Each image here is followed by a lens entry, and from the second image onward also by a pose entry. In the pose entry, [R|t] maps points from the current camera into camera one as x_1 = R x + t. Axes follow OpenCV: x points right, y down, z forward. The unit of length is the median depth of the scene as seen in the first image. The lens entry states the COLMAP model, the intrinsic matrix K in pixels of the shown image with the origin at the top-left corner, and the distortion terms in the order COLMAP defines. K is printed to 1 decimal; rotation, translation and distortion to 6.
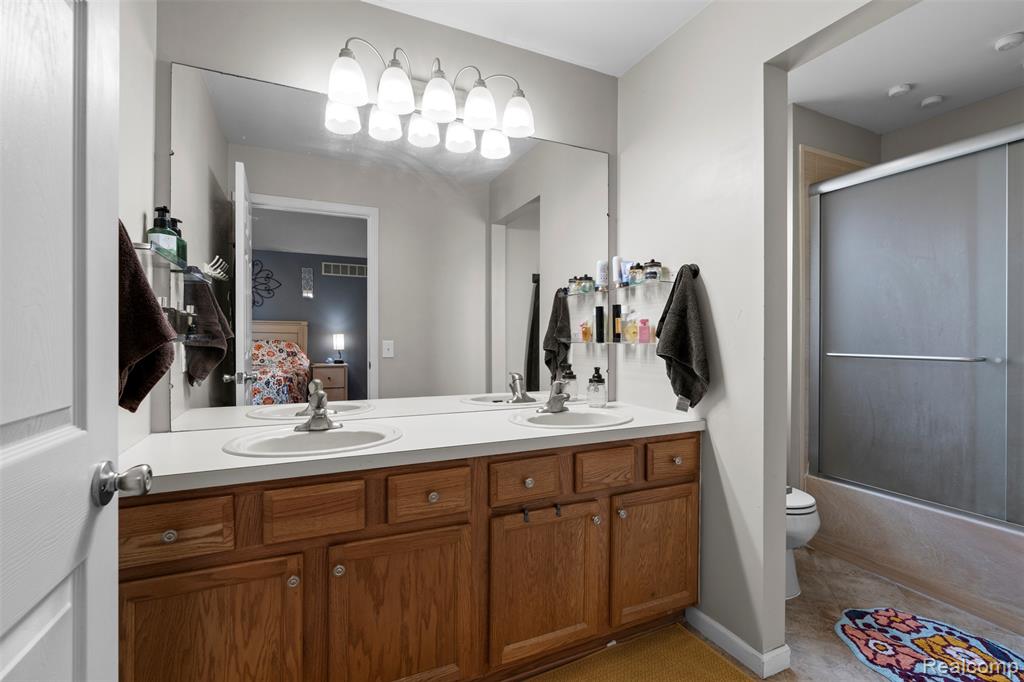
lens RADIAL K [[456.1, 0, 512.9], [0, 456.1, 340.0], [0, 0, 1]] dist [-0.004991, 0.000367]
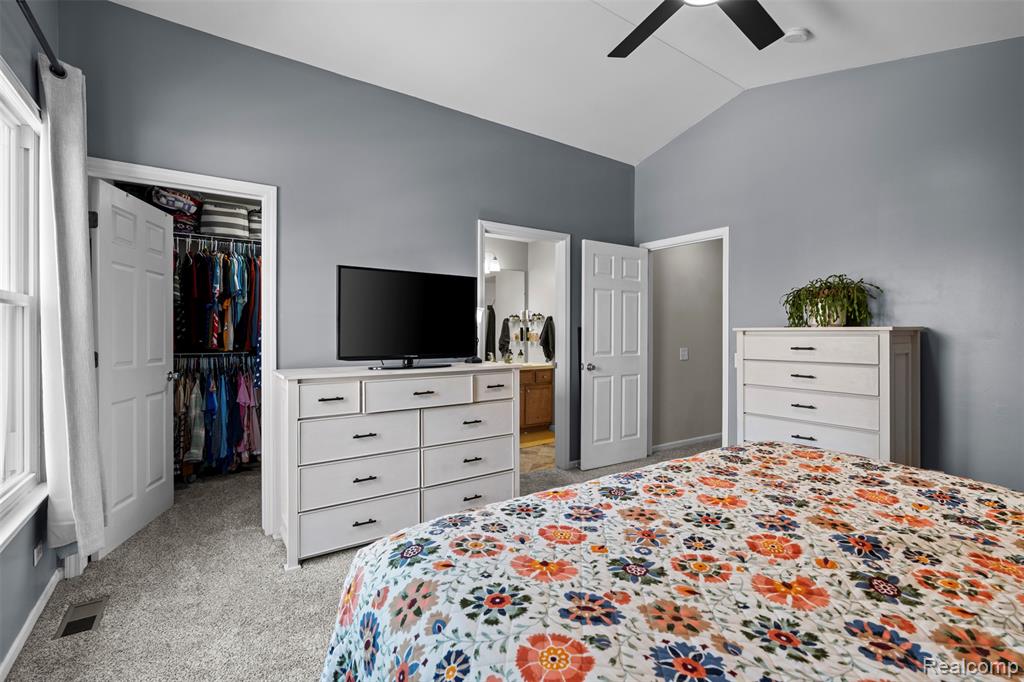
lens RADIAL K [[456.1, 0, 513.1], [0, 456.1, 339.5], [0, 0, 1]] dist [-0.004991, 0.000367]
pose [[0.984778, -0.000798, 0.173817, -0.340680], [-0.000082, 0.999987, 0.005058, -0.016859], [-0.173819, -0.004995, 0.984765, -1.712697]]
